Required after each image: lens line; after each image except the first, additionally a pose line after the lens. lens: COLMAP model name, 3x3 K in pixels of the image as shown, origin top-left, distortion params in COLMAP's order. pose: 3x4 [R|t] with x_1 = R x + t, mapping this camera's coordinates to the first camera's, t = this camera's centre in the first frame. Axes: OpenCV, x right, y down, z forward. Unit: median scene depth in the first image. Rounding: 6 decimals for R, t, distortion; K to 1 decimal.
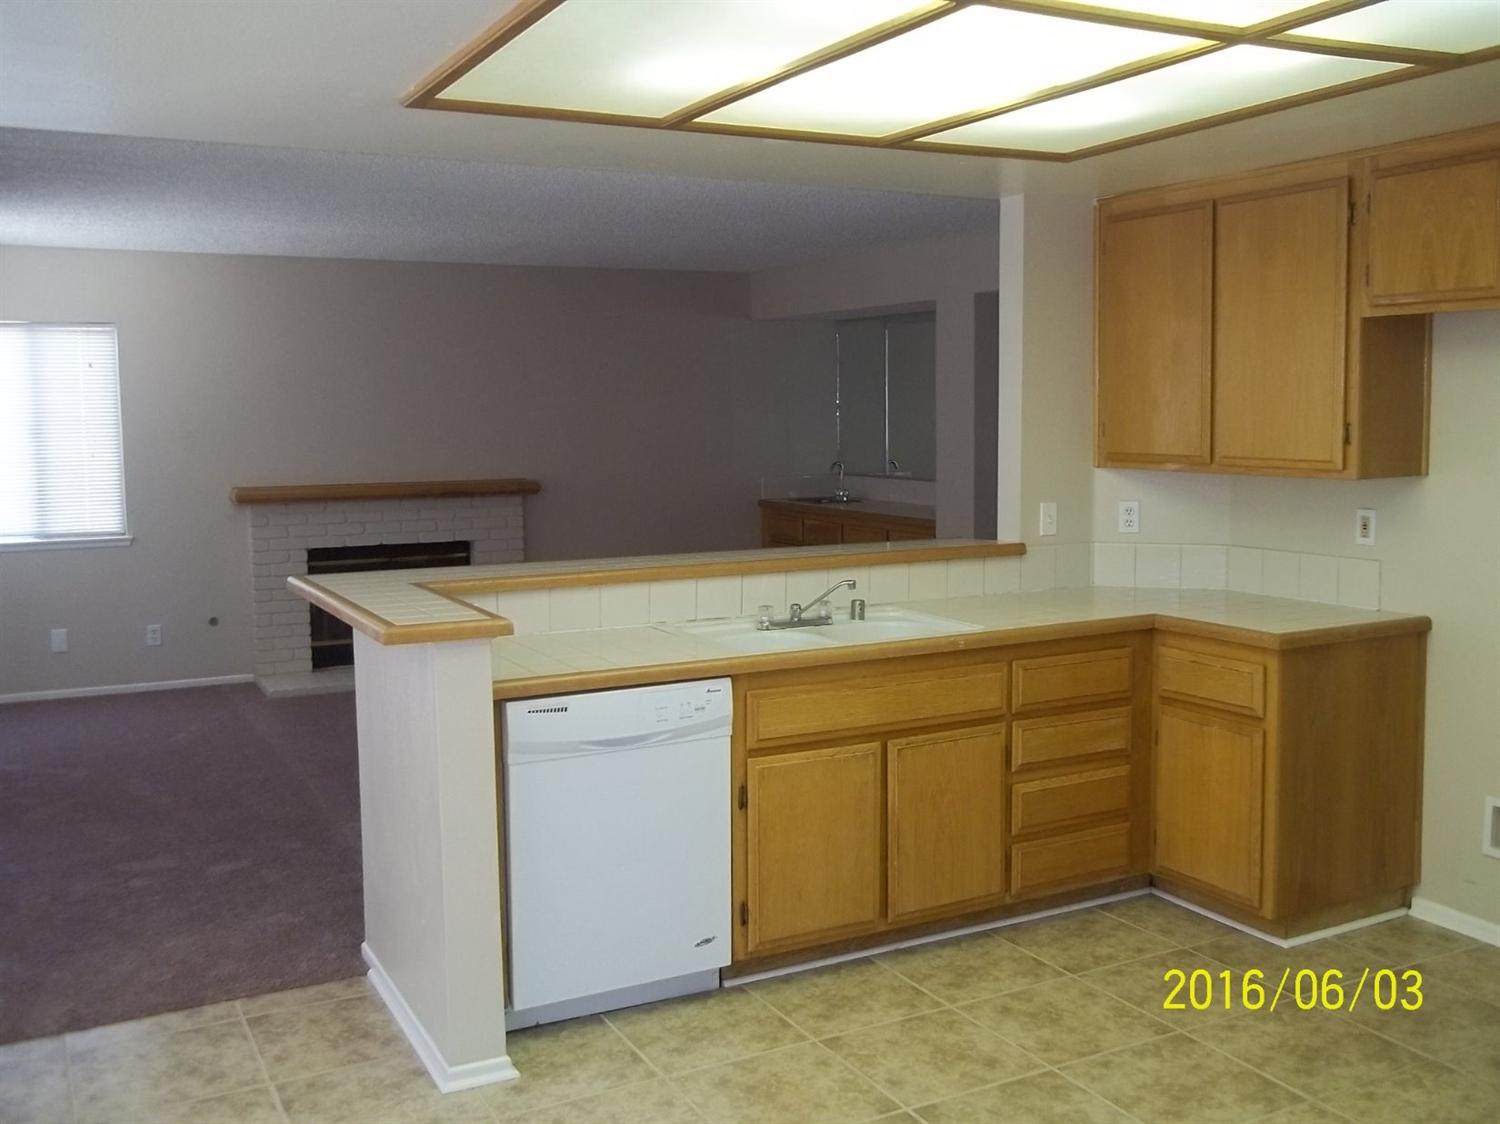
lens RADIAL K [[1448.2, 0, 745.6], [0, 1448.2, 562.8], [0, 0, 1]] dist [-0.001554, 0.000000]
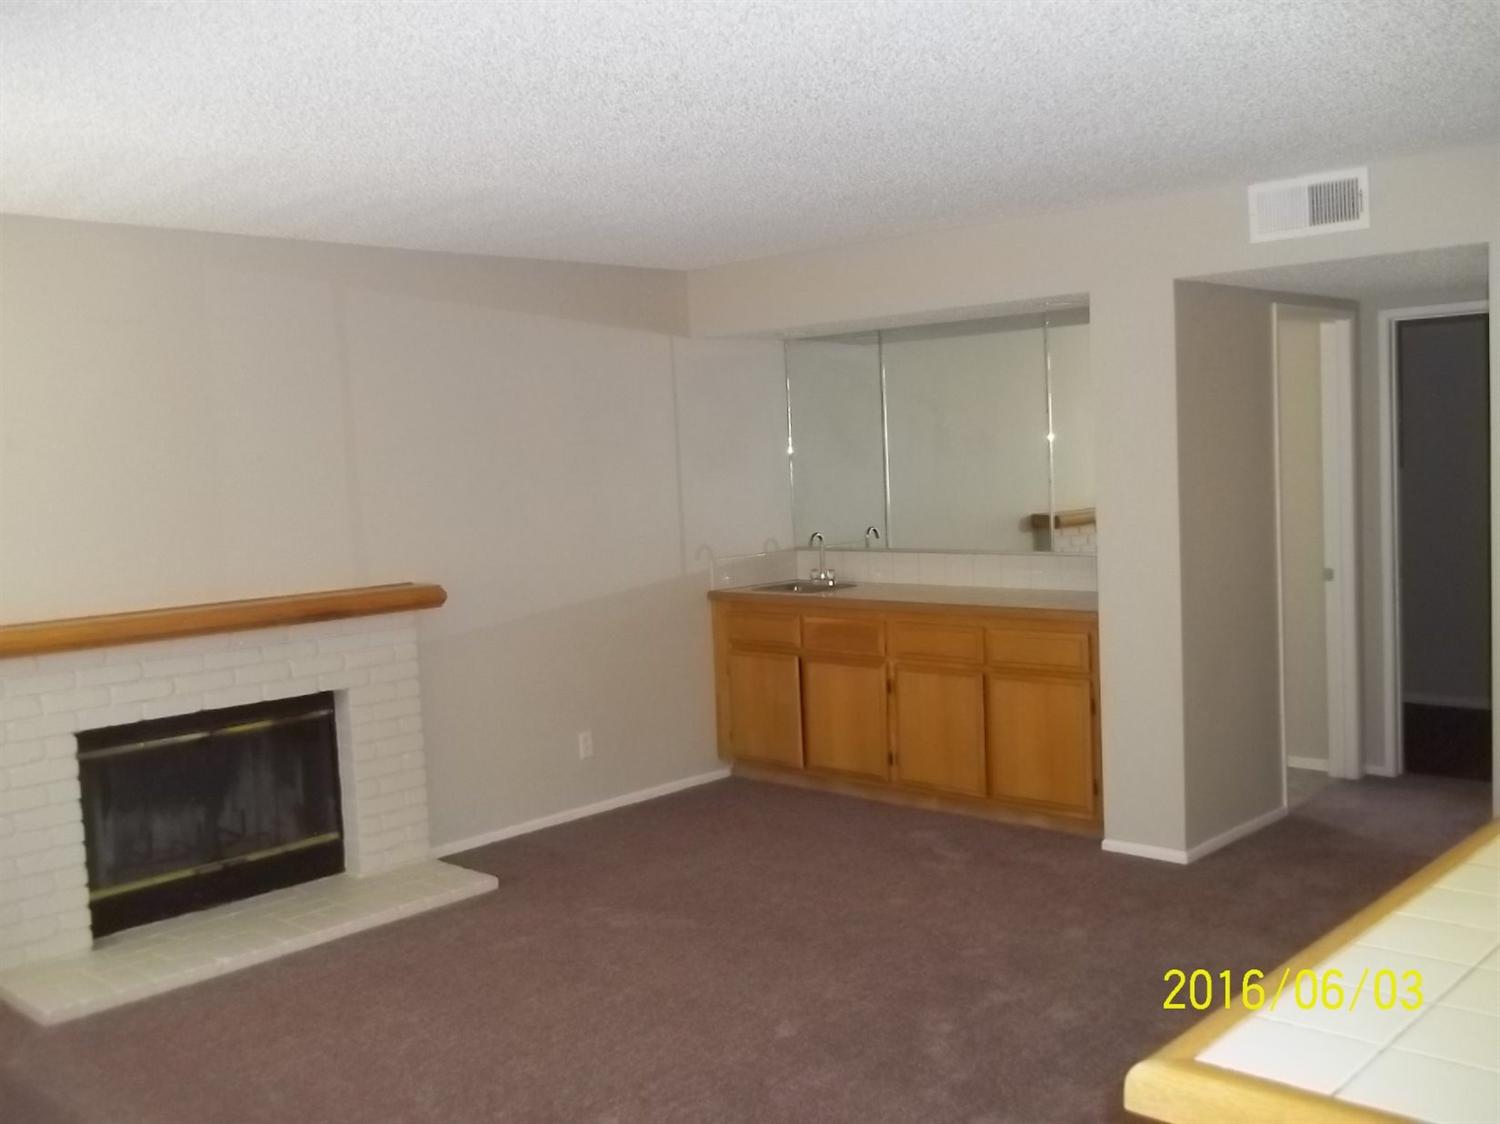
lens RADIAL K [[1448.2, 0, 755.3], [0, 1448.2, 559.5], [0, 0, 1]] dist [-0.001554, 0.000000]
pose [[0.943484, -0.053659, 0.327044, -0.233349], [0.068670, 0.997042, -0.034519, -0.038803], [-0.324225, 0.055026, 0.944378, 0.378737]]
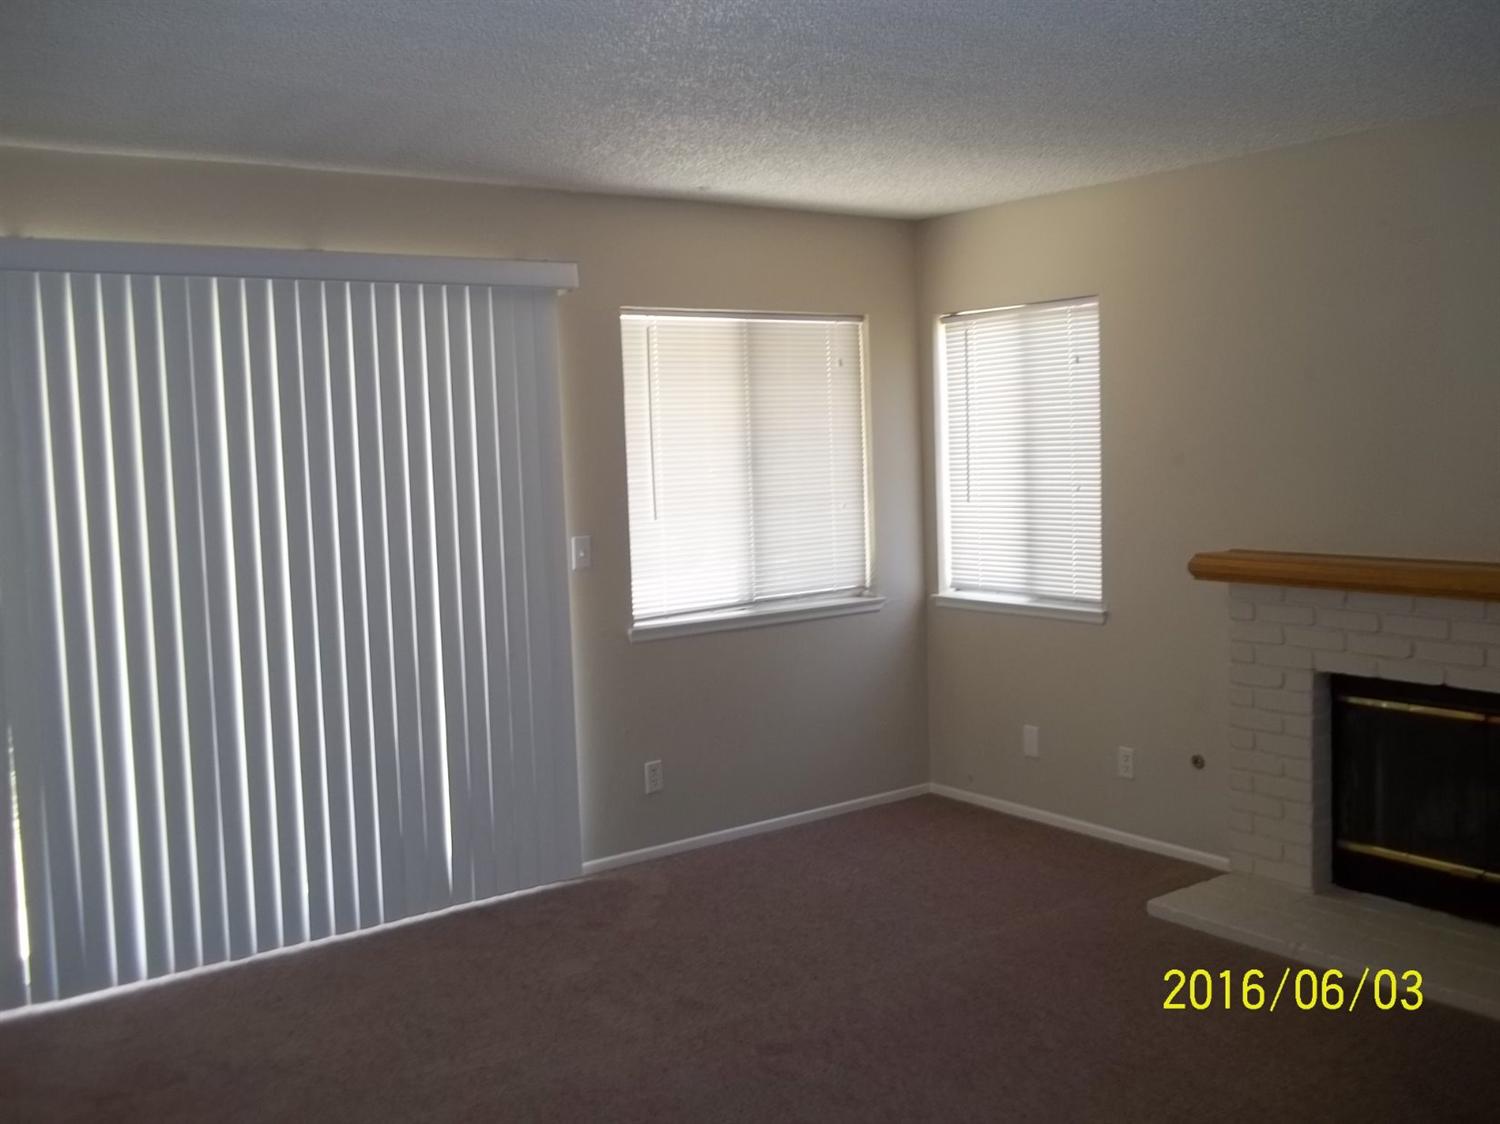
lens RADIAL K [[1448.2, 0, 748.9], [0, 1448.2, 557.0], [0, 0, 1]] dist [-0.001554, 0.000000]
pose [[0.154423, 0.082096, -0.984588, 0.201758], [-0.081760, 0.994186, 0.070073, -0.073268], [0.984616, 0.069679, 0.160238, 0.694603]]
